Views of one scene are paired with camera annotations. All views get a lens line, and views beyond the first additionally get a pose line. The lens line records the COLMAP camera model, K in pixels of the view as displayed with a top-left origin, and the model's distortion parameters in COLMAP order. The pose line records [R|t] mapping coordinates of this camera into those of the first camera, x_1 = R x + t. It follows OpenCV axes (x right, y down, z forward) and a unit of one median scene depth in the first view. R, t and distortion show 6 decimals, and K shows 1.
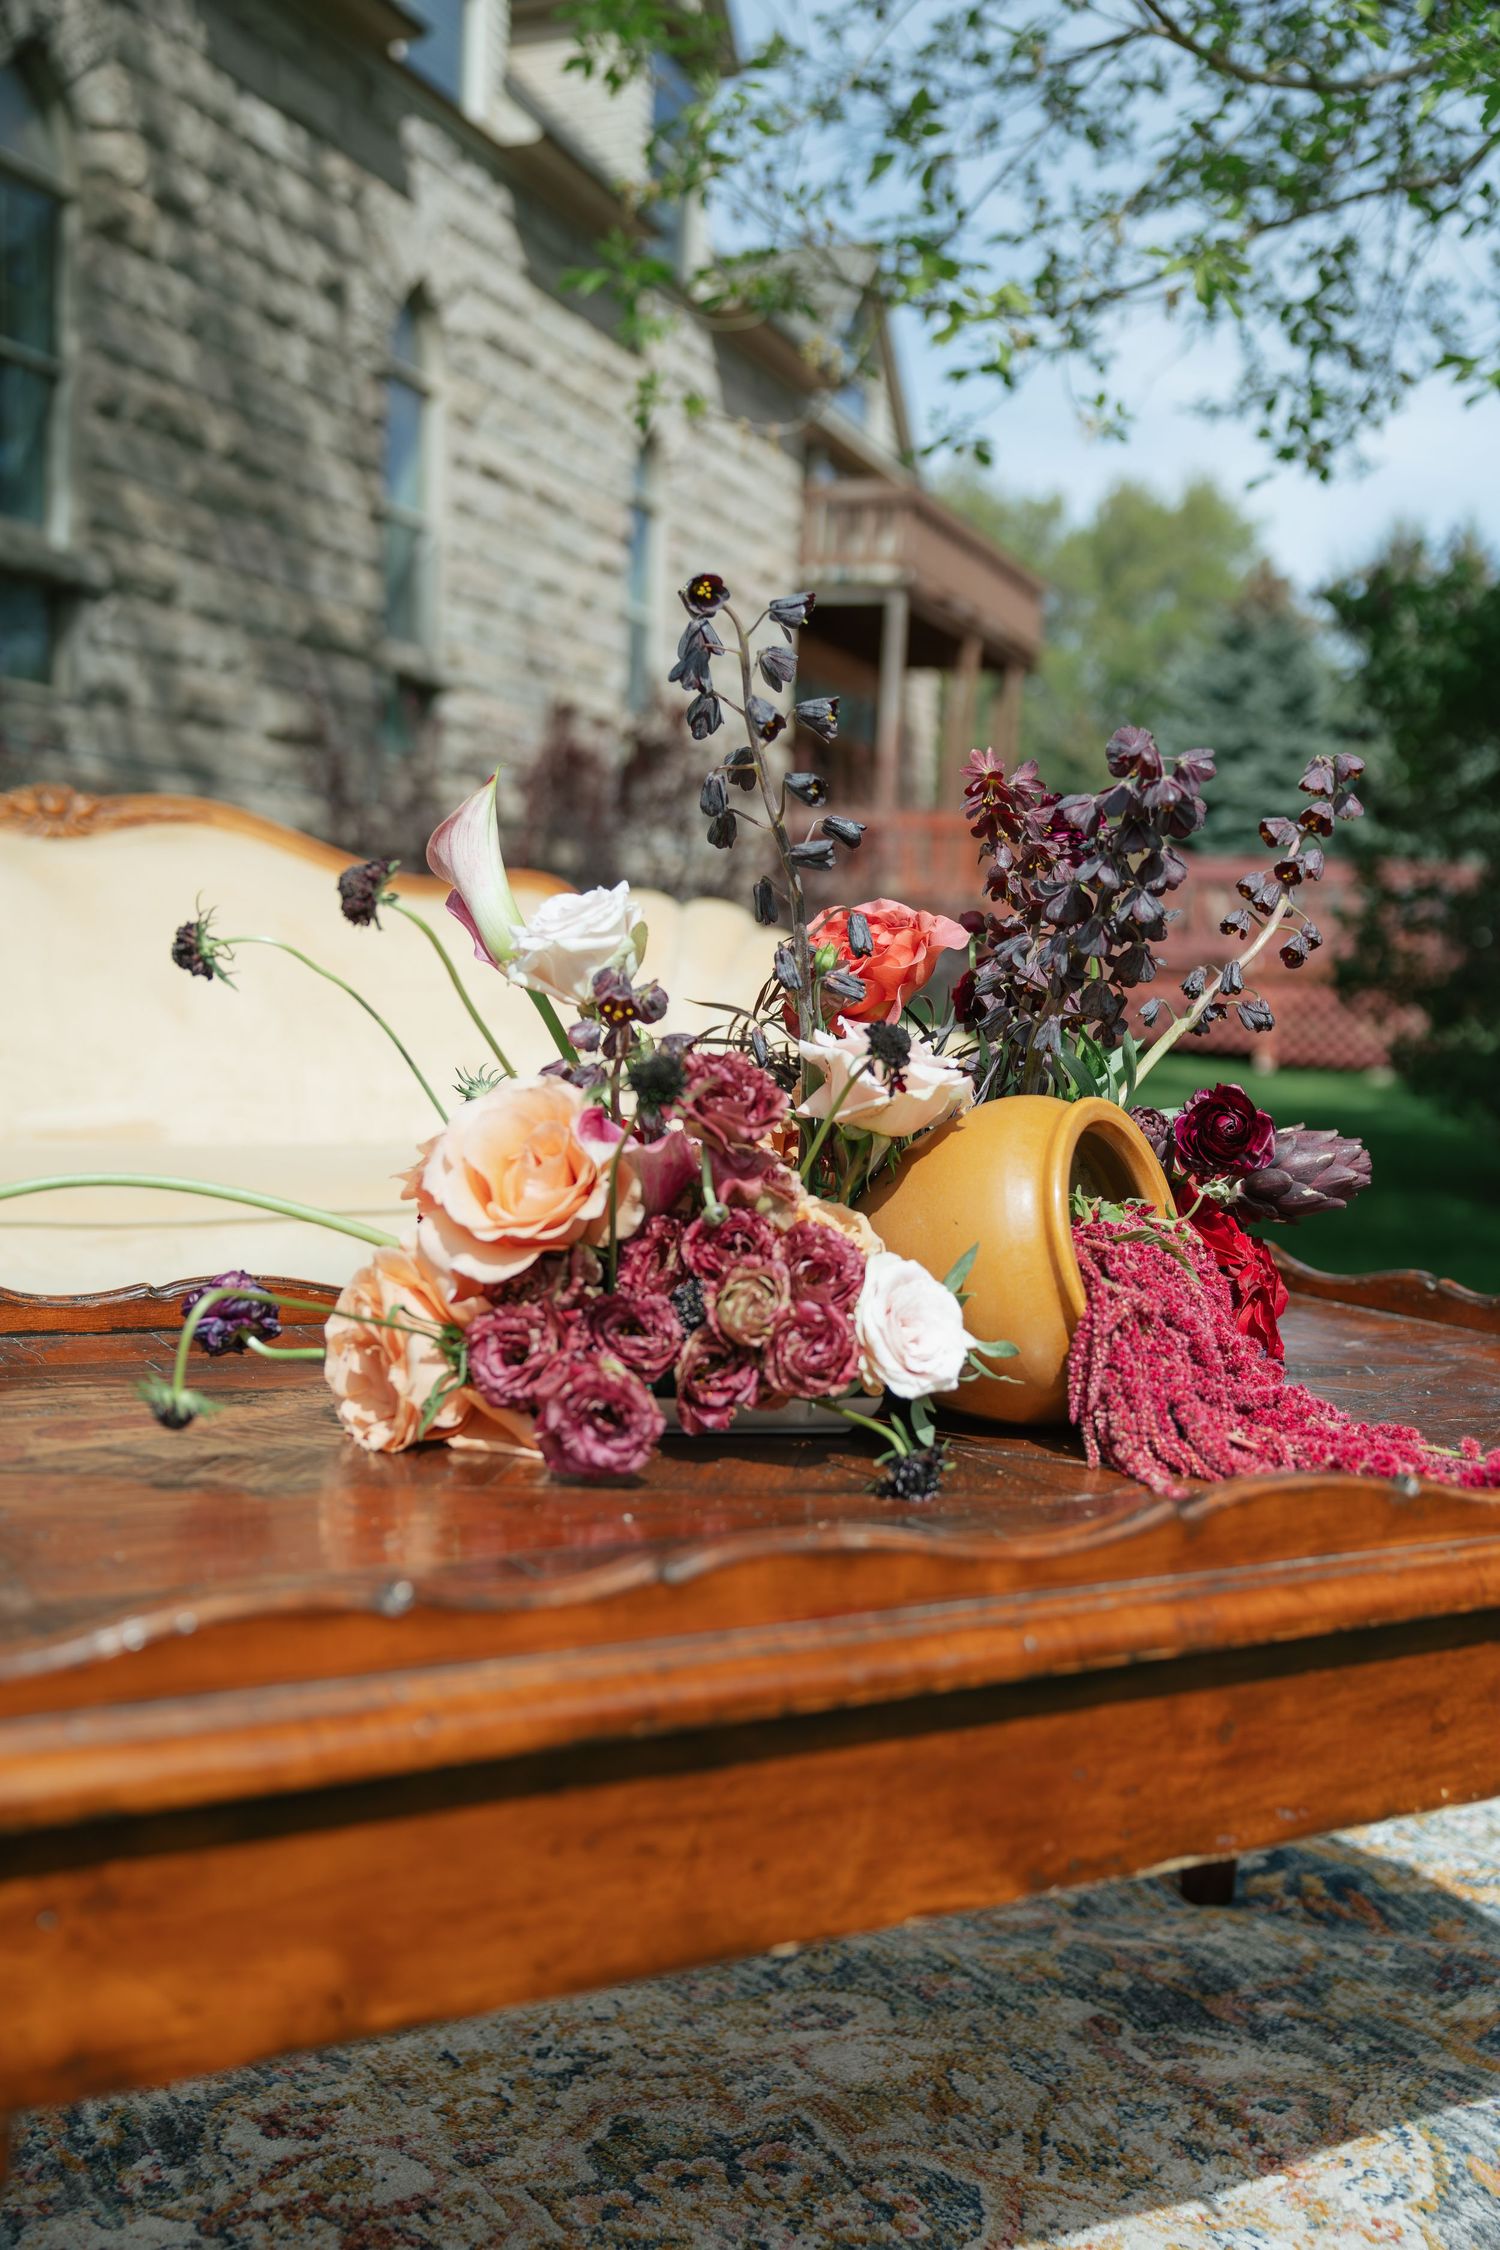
lens RADIAL K [[2181.3, 0, 750.0], [0, 2181.3, 1125.0], [0, 0, 1]] dist [0.002093, 0.023213]
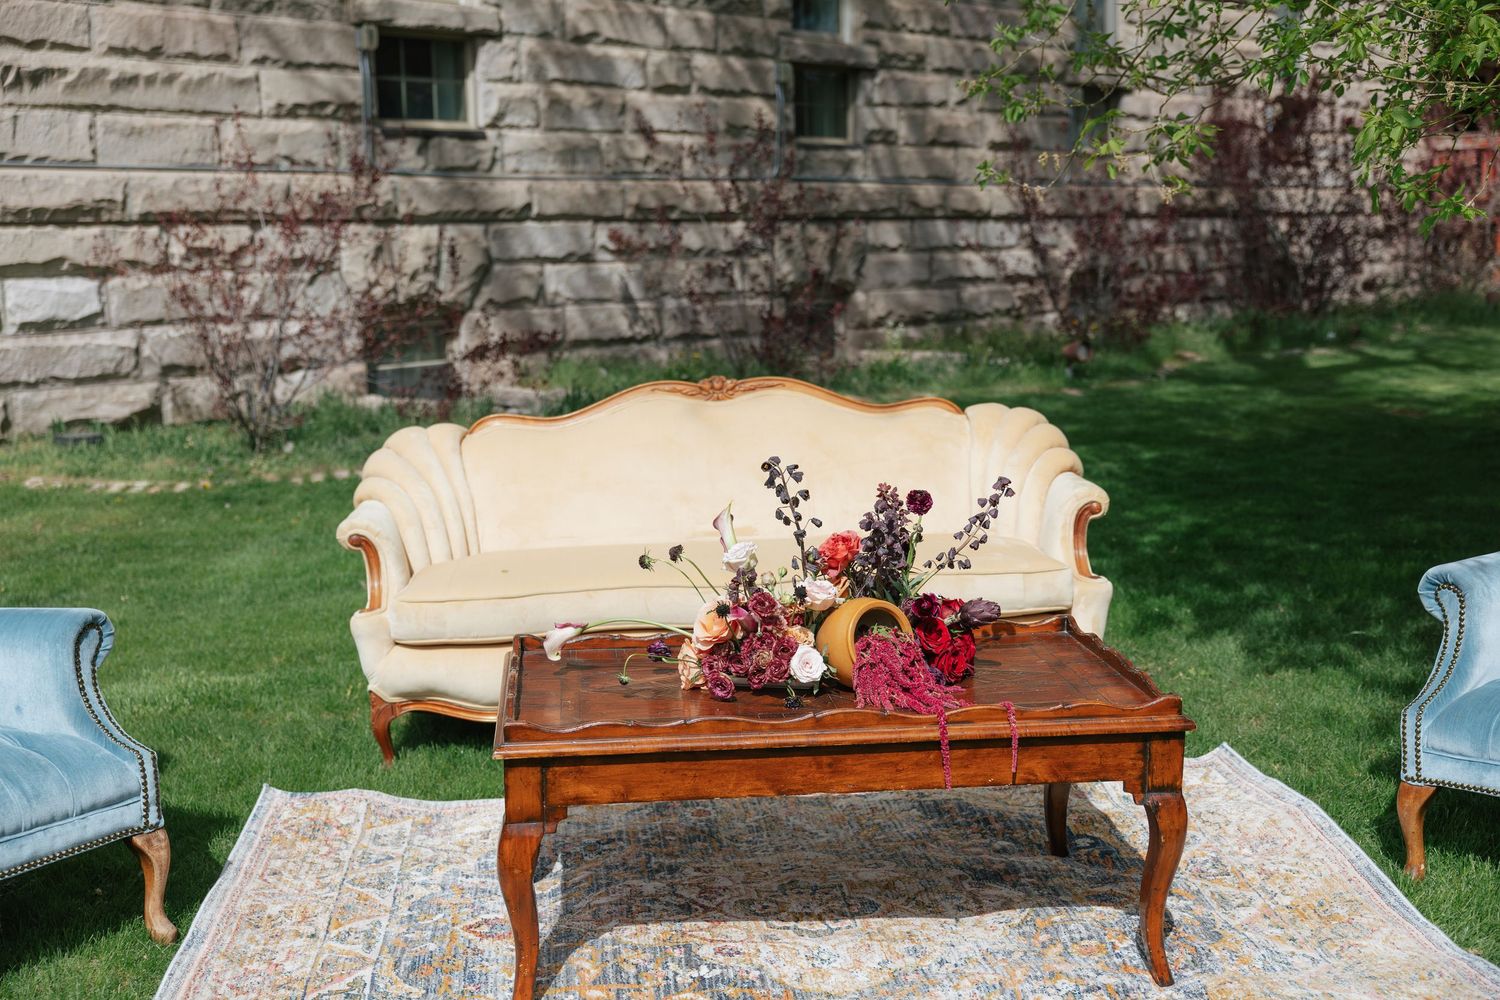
lens RADIAL K [[1716.3, 0, 750.0], [0, 1716.3, 500.0], [0, 0, 1]] dist [0.014850, -0.031384]
pose [[0.917730, 0.007497, -0.397134, 0.981167], [0.024603, 0.996829, 0.075673, -0.357755], [0.396442, -0.079218, 0.914636, -1.501118]]
